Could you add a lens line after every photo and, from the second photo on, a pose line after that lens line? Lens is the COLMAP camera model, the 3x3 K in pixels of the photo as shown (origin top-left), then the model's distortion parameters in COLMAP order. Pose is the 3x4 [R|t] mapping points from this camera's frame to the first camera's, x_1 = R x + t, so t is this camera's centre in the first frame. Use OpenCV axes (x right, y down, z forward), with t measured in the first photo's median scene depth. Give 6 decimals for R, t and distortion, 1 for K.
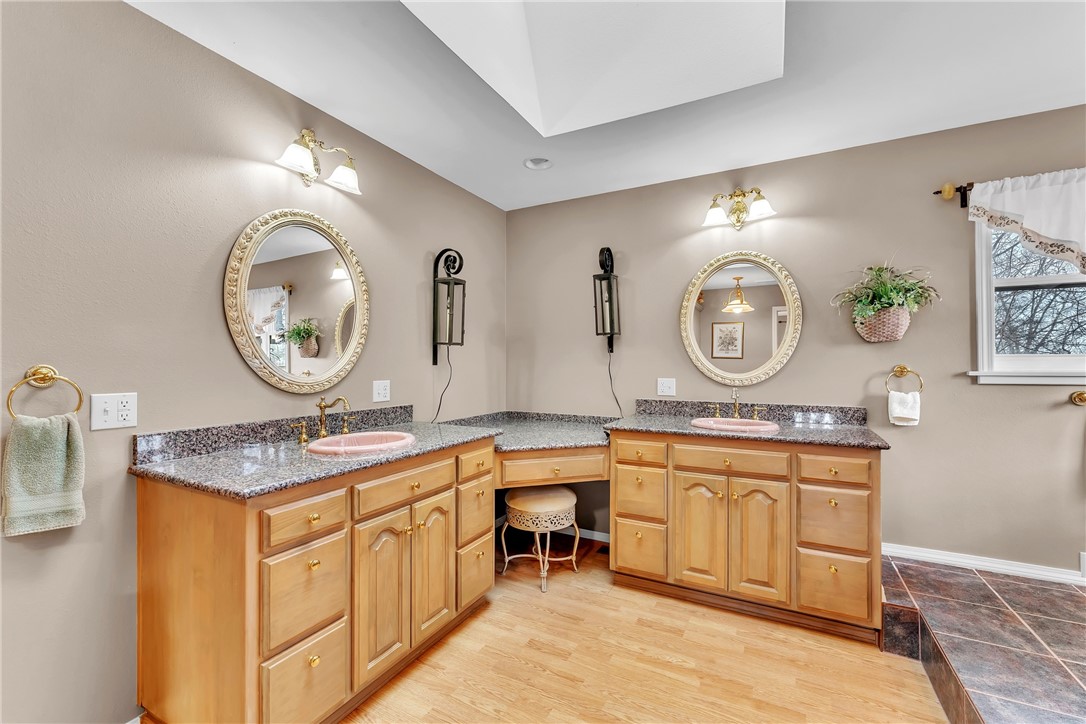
lens RADIAL K [[456.2, 0, 537.7], [0, 456.2, 361.5], [0, 0, 1]] dist [-0.001045, -0.000890]
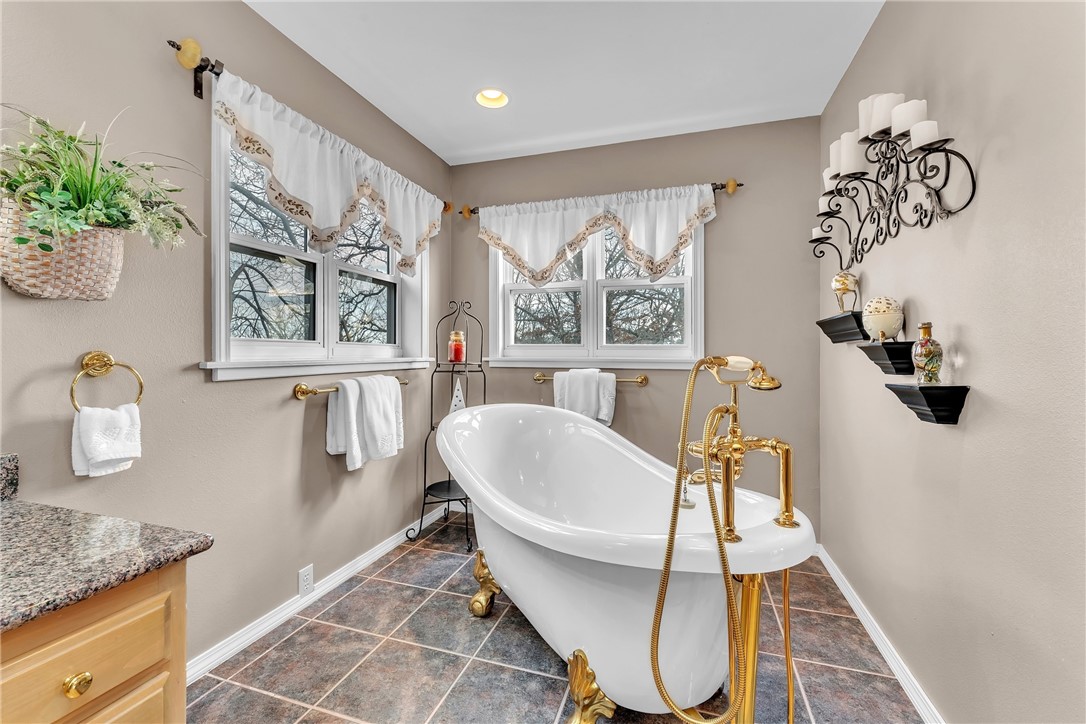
lens RADIAL K [[456.2, 0, 542.8], [0, 456.2, 352.1], [0, 0, 1]] dist [-0.001045, -0.000890]
pose [[-0.165335, 0.003177, 0.986232, 0.253577], [-0.009005, 0.999948, -0.004731, 0.006817], [-0.986196, -0.009663, -0.165298, 0.650413]]
